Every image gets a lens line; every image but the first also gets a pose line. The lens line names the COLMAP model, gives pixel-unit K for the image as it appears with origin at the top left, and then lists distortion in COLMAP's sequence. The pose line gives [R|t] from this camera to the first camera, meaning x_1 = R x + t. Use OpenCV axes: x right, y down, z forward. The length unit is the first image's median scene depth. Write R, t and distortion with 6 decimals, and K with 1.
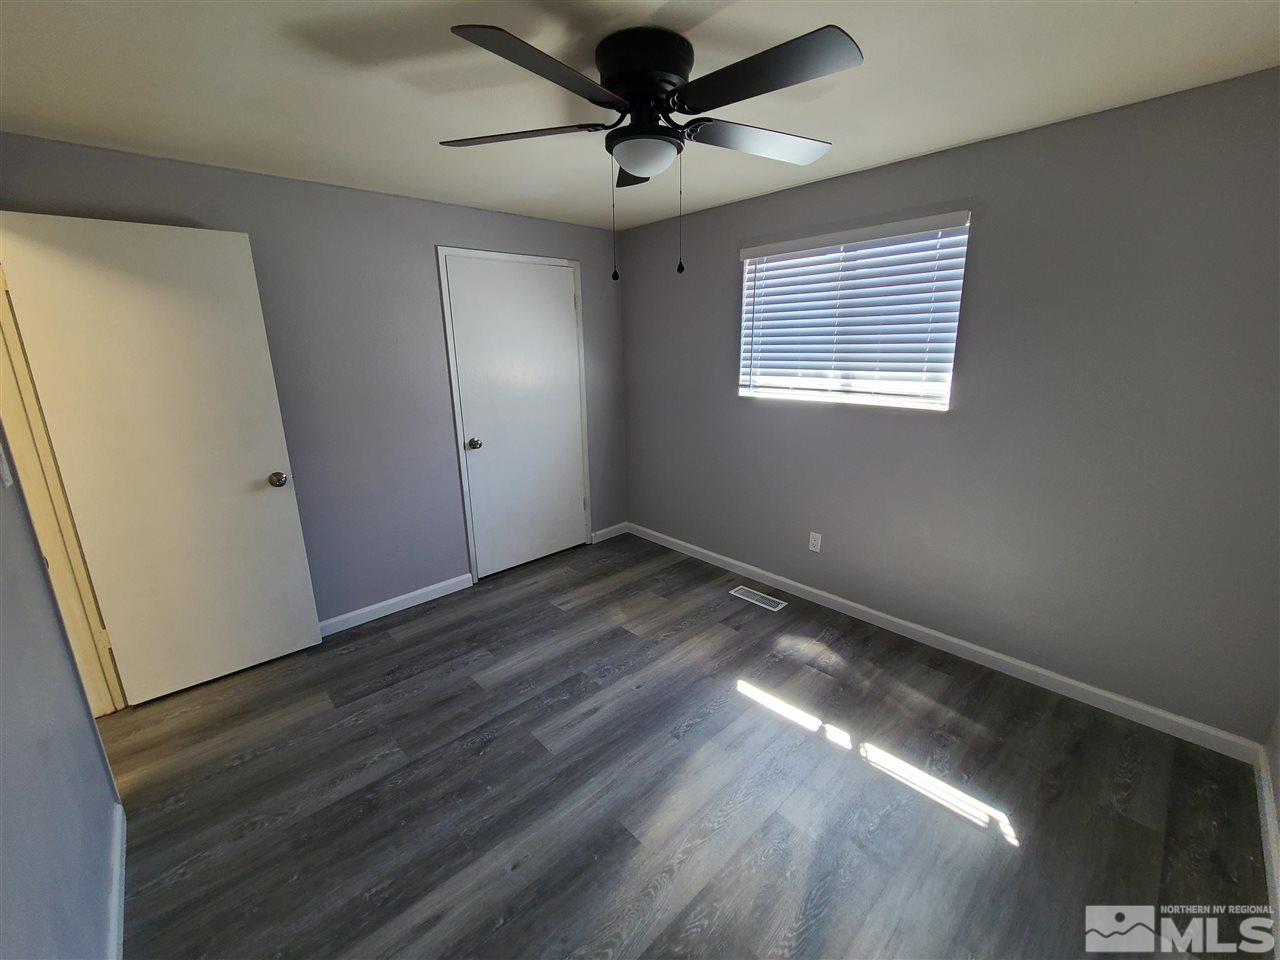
lens RADIAL K [[525.1, 0, 641.0], [0, 525.1, 469.4], [0, 0, 1]] dist [-0.002573, 0.000067]
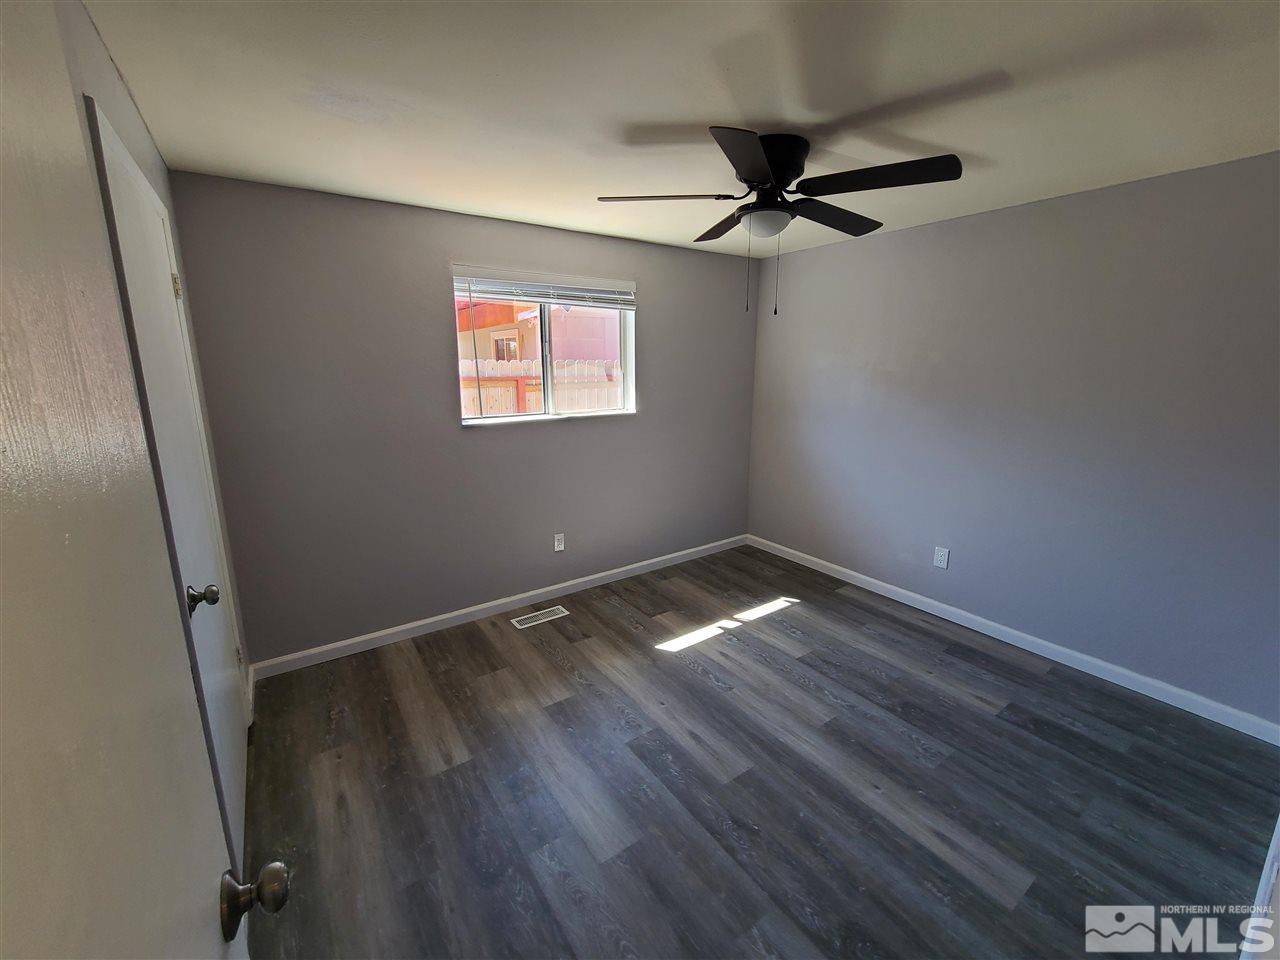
lens RADIAL K [[525.1, 0, 641.0], [0, 525.1, 469.4], [0, 0, 1]] dist [-0.002573, 0.000067]
pose [[0.143826, -0.186127, 0.971942, -1.064887], [0.236363, 0.960188, 0.148899, -0.207366], [-0.960961, 0.208315, 0.182094, 0.893720]]
